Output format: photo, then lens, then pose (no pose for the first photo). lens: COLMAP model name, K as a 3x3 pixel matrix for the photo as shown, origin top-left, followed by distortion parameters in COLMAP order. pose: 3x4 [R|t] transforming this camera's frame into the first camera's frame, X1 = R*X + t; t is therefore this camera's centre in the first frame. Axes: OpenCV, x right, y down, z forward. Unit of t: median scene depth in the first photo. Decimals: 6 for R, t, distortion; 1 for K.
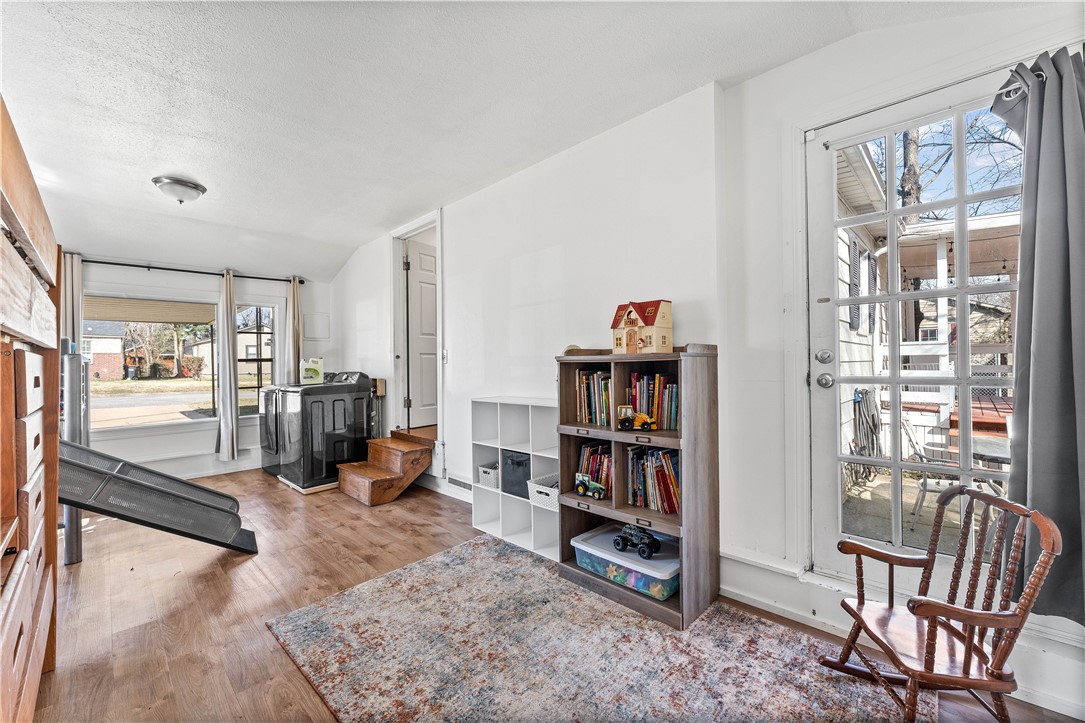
lens RADIAL K [[443.1, 0, 553.5], [0, 443.1, 361.7], [0, 0, 1]] dist [-0.000520, 0.000087]
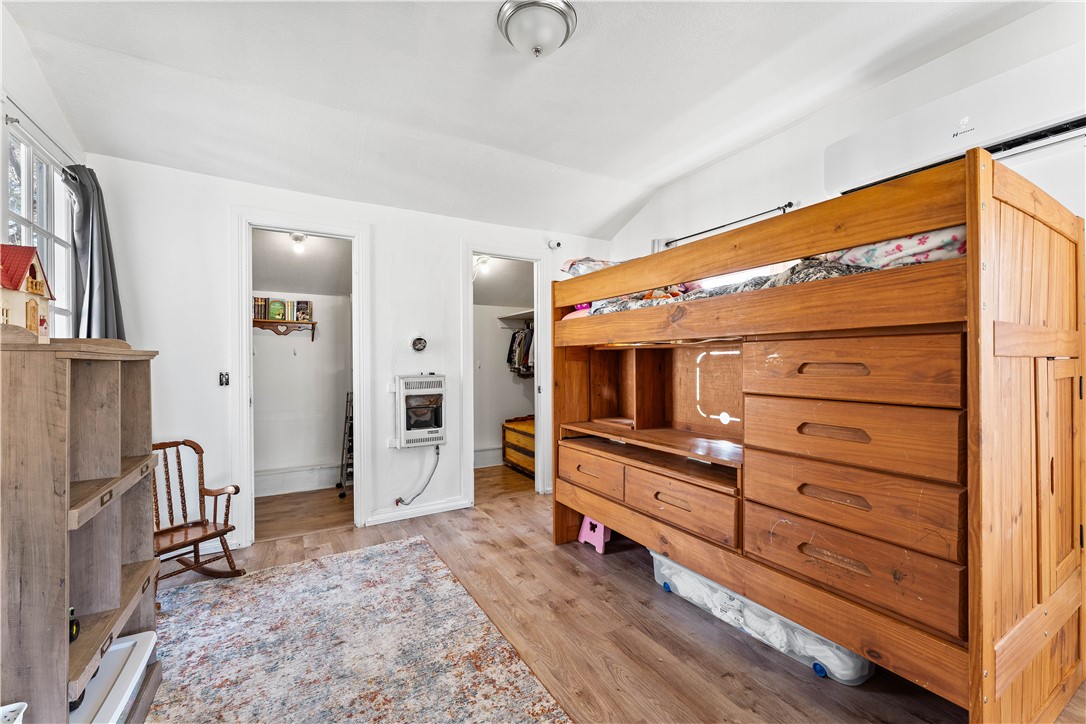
lens RADIAL K [[446.8, 0, 543.0], [0, 446.8, 362.0], [0, 0, 1]] dist [-0.000503, 0.000442]
pose [[-0.957968, 0.015537, 0.286454, -0.475549], [0.014731, 0.999879, -0.004967, 0.017067], [-0.286497, -0.000538, -0.958081, 1.155180]]
